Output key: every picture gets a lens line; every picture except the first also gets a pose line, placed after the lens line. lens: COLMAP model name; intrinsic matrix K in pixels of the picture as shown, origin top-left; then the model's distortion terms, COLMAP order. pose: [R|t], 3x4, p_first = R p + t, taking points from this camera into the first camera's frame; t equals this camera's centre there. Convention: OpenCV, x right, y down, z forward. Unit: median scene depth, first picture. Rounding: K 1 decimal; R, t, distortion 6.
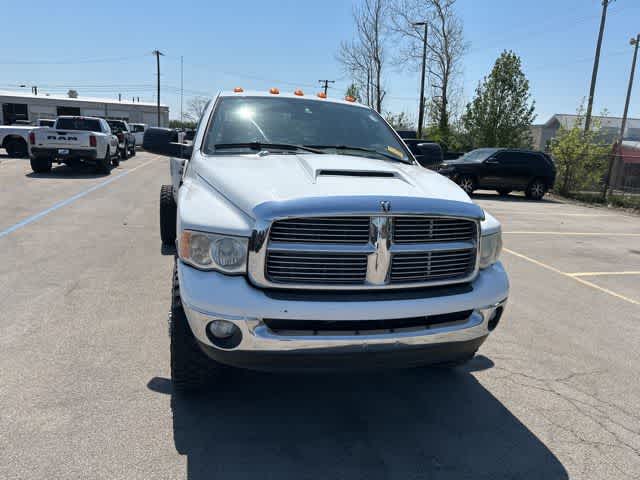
lens RADIAL K [[449.3, 0, 318.1], [0, 449.3, 238.3], [0, 0, 1]] dist [0.049185, -0.055340]
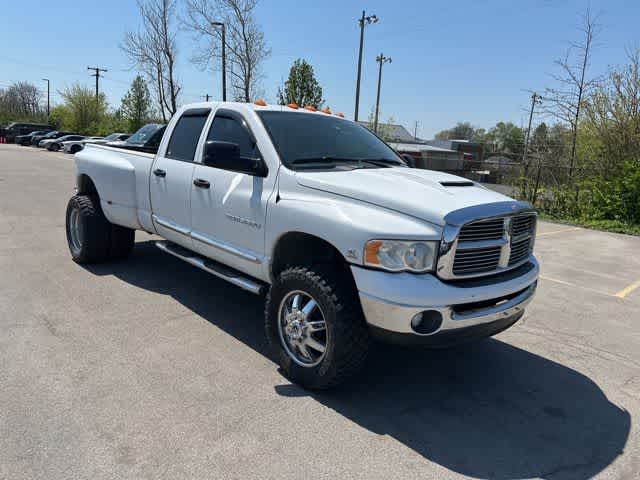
lens RADIAL K [[449.3, 0, 318.1], [0, 449.3, 238.3], [0, 0, 1]] dist [0.049185, -0.055340]
pose [[0.886331, -0.086097, 0.454977, -0.267706], [0.082632, 0.996200, 0.027540, -0.018954], [-0.455619, 0.013186, 0.890077, 0.012224]]
